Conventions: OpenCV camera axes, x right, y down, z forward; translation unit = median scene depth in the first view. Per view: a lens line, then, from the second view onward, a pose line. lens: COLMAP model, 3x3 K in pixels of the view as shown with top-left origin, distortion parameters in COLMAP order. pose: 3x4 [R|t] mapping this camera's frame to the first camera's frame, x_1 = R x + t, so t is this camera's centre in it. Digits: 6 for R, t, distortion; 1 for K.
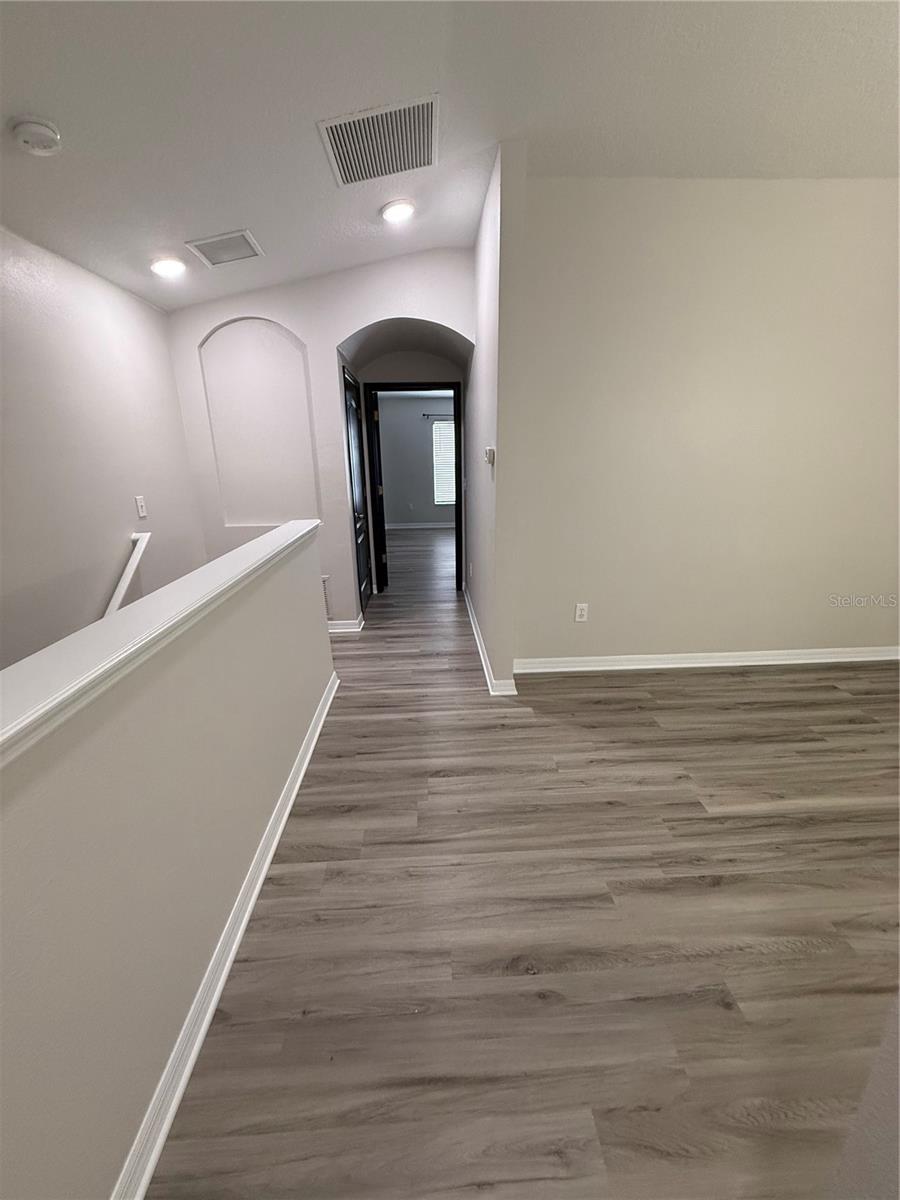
lens RADIAL K [[488.2, 0, 461.8], [0, 488.2, 598.9], [0, 0, 1]] dist [0.000325, 0.000199]
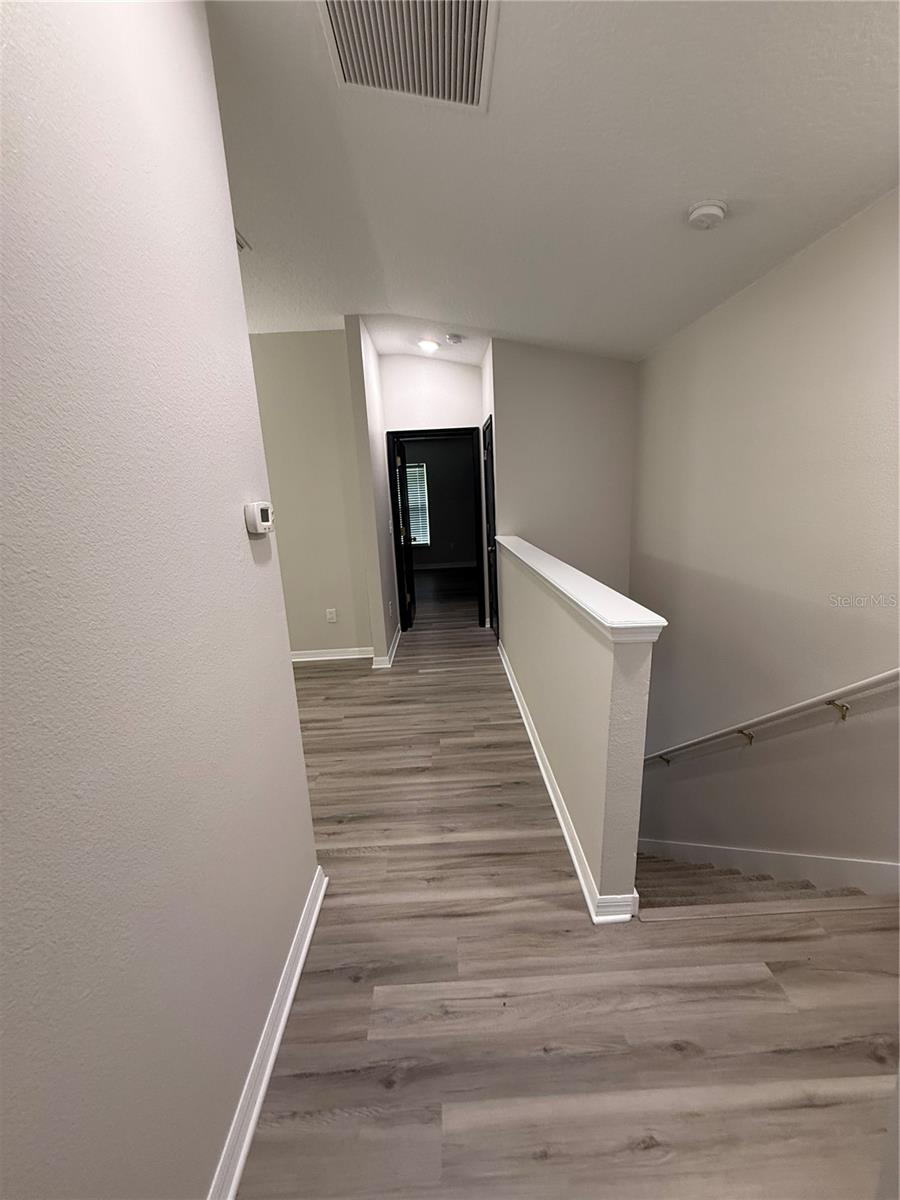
lens RADIAL K [[488.2, 0, 453.9], [0, 488.2, 591.7], [0, 0, 1]] dist [0.000325, 0.000199]
pose [[-0.997121, 0.050771, 0.056326, -0.176957], [0.071452, 0.877801, 0.473667, -0.470466], [-0.025394, 0.476328, -0.878901, 1.532118]]
